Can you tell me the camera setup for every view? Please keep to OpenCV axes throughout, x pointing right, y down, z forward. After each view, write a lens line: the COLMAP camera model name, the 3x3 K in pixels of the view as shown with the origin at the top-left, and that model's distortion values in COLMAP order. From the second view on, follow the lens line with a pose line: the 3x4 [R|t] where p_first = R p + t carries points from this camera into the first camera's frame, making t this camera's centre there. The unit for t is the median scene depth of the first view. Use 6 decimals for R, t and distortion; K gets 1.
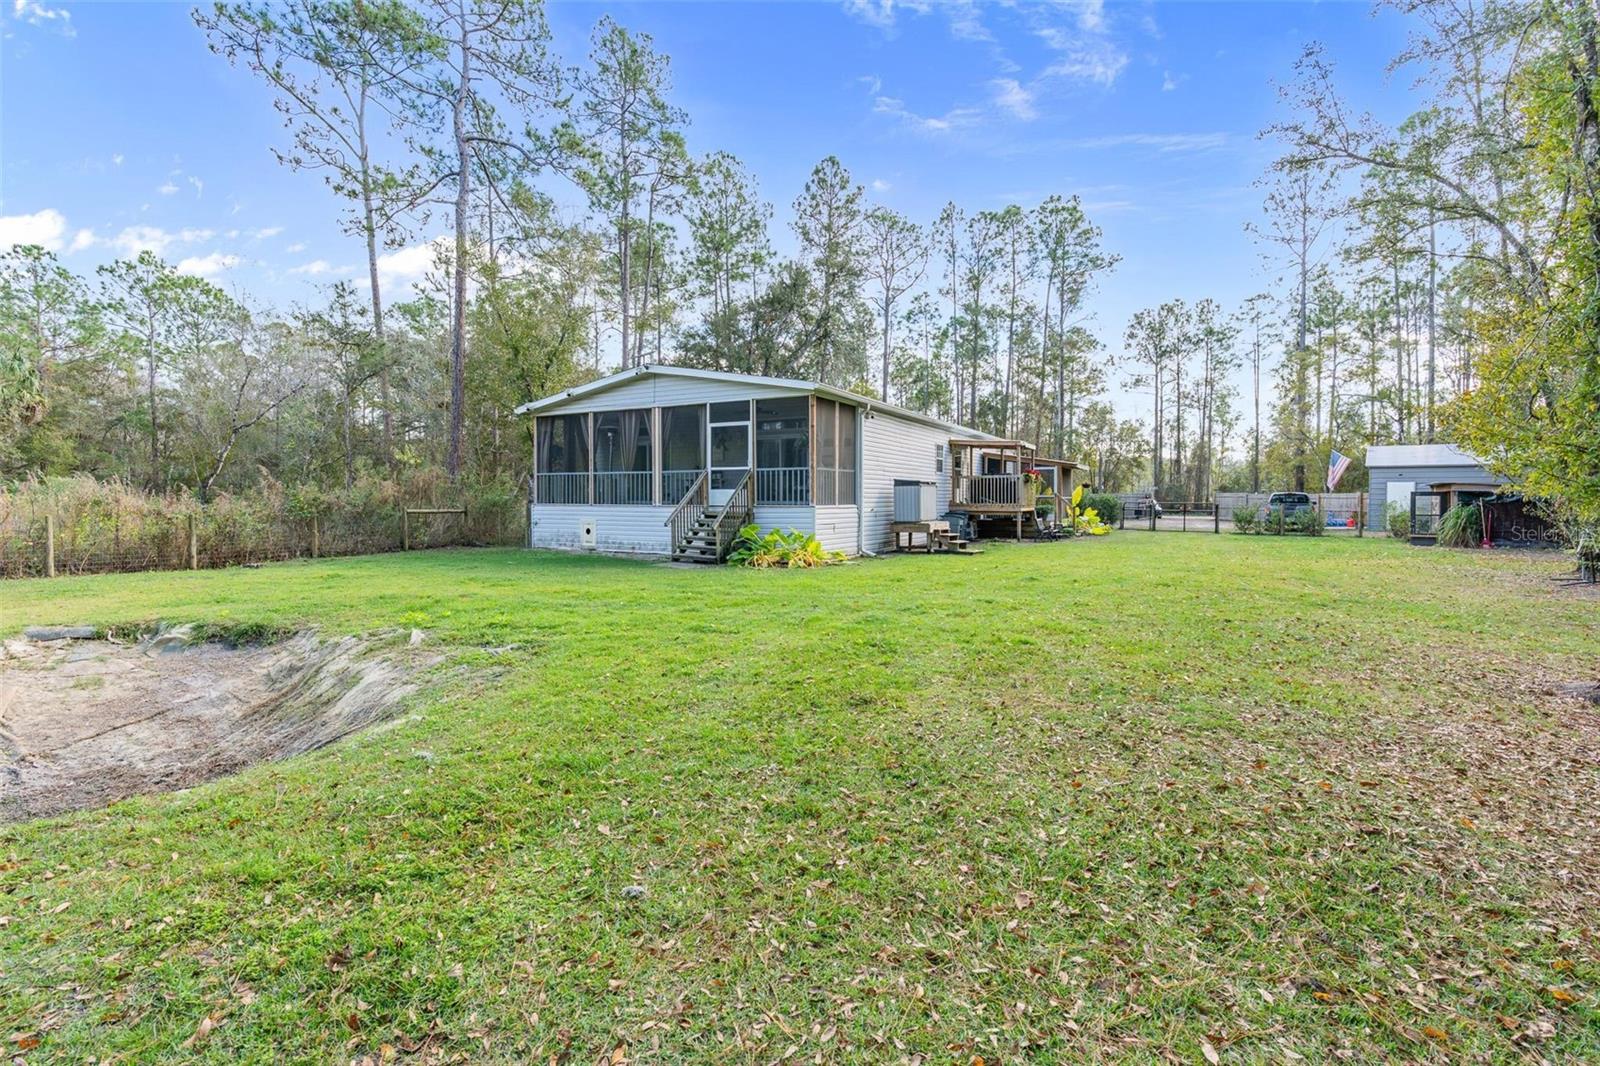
lens RADIAL K [[722.1, 0, 800.0], [0, 722.1, 533.0], [0, 0, 1]] dist [-0.010346, 0.008024]
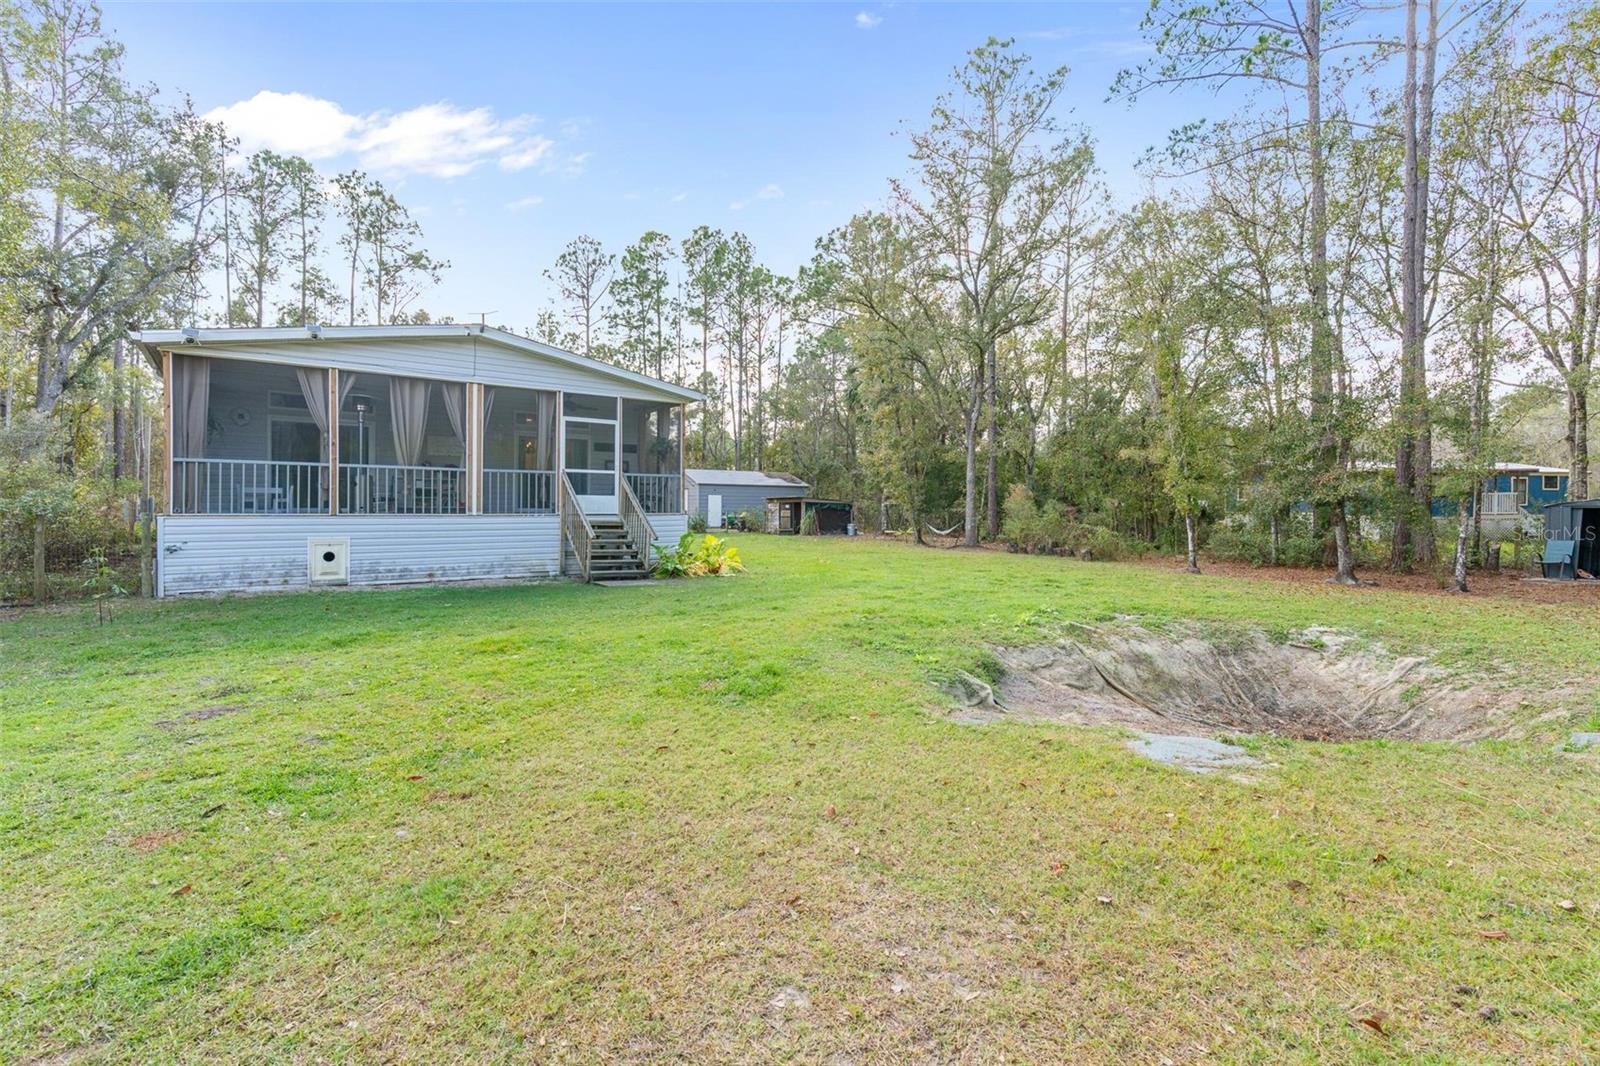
lens RADIAL K [[722.1, 0, 800.0], [0, 722.1, 533.0], [0, 0, 1]] dist [-0.010346, 0.008024]
pose [[0.407486, -0.030931, 0.912687, -0.717094], [0.037450, 0.999151, 0.017142, -0.018773], [-0.912443, 0.027195, 0.408299, 0.378179]]
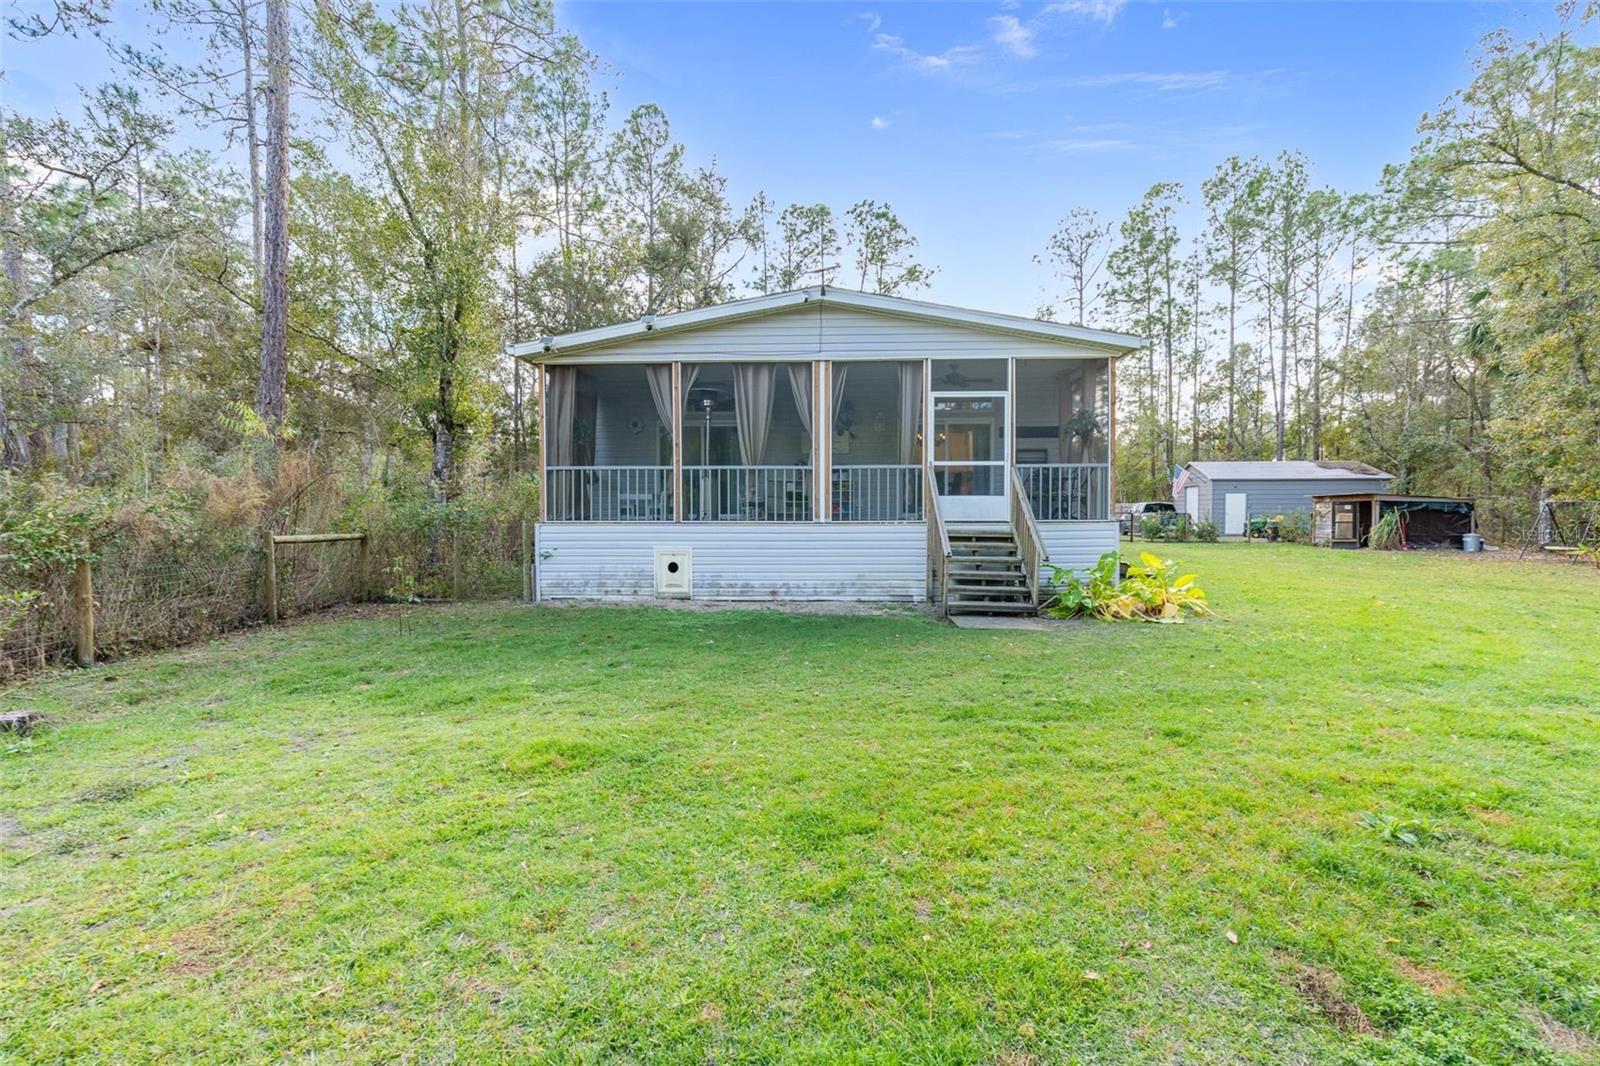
lens RADIAL K [[722.1, 0, 800.0], [0, 722.1, 533.0], [0, 0, 1]] dist [-0.010346, 0.008024]
pose [[0.895937, -0.017498, 0.443836, -0.469119], [0.023539, 0.999690, -0.008105, -0.023503], [-0.443556, 0.017709, 0.896072, 0.447595]]
